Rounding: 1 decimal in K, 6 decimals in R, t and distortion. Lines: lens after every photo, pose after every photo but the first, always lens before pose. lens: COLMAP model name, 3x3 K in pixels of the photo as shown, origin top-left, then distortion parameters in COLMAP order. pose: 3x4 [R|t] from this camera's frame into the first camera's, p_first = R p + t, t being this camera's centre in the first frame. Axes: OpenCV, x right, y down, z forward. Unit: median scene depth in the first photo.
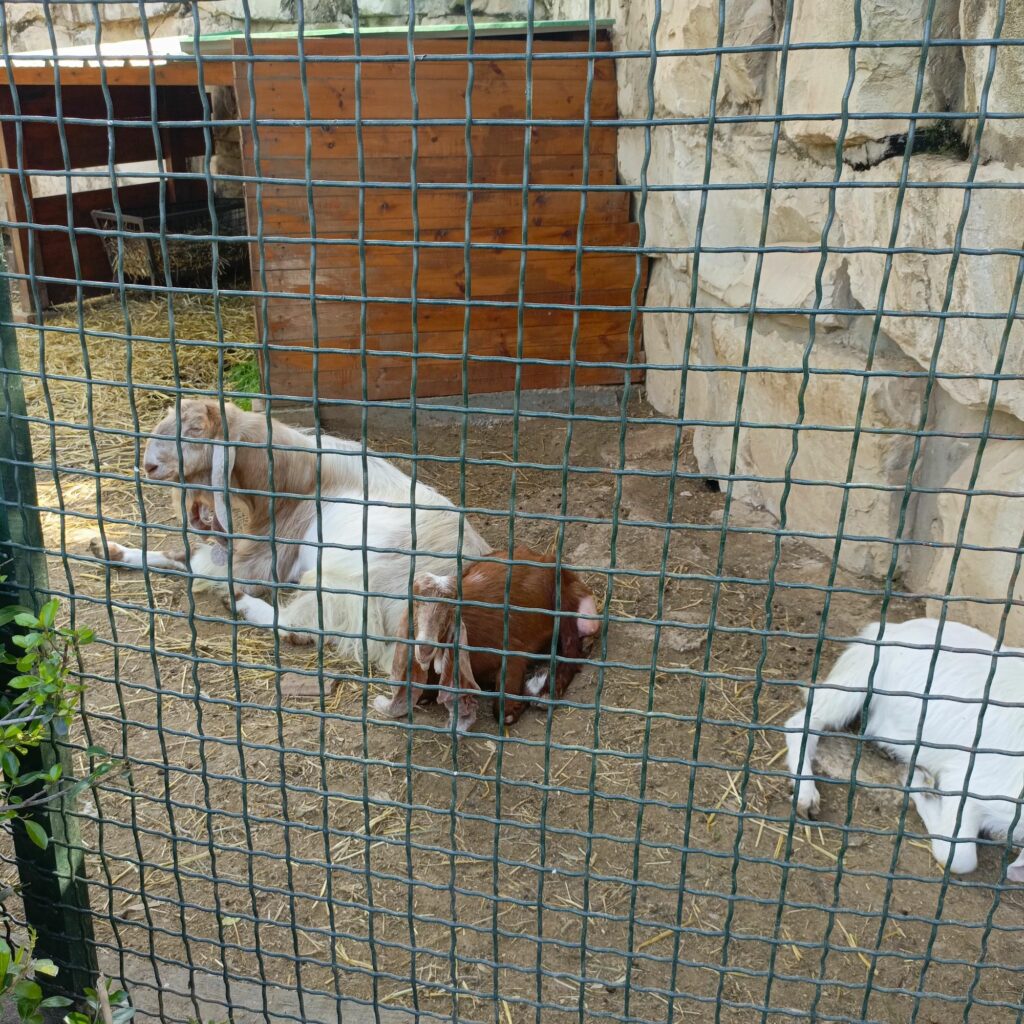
lens RADIAL K [[1004.5, 0, 508.0], [0, 1004.5, 535.3], [0, 0, 1]] dist [0.092619, -0.194610]
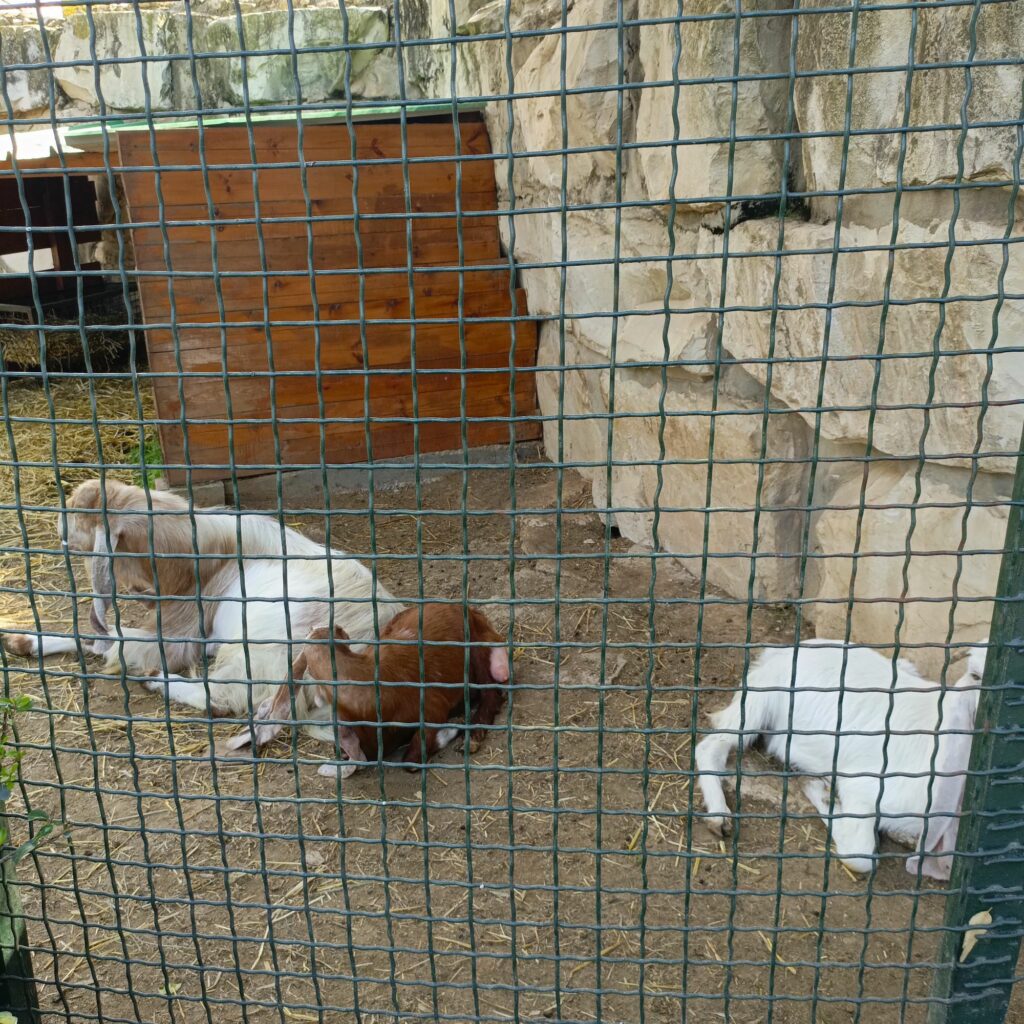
lens RADIAL K [[1004.5, 0, 508.0], [0, 1004.5, 535.3], [0, 0, 1]] dist [0.092619, -0.194610]
pose [[0.993543, -0.069982, 0.089298, 0.003102], [0.075340, 0.995463, -0.058109, 0.023919], [-0.084827, 0.064462, 0.994308, -0.102181]]
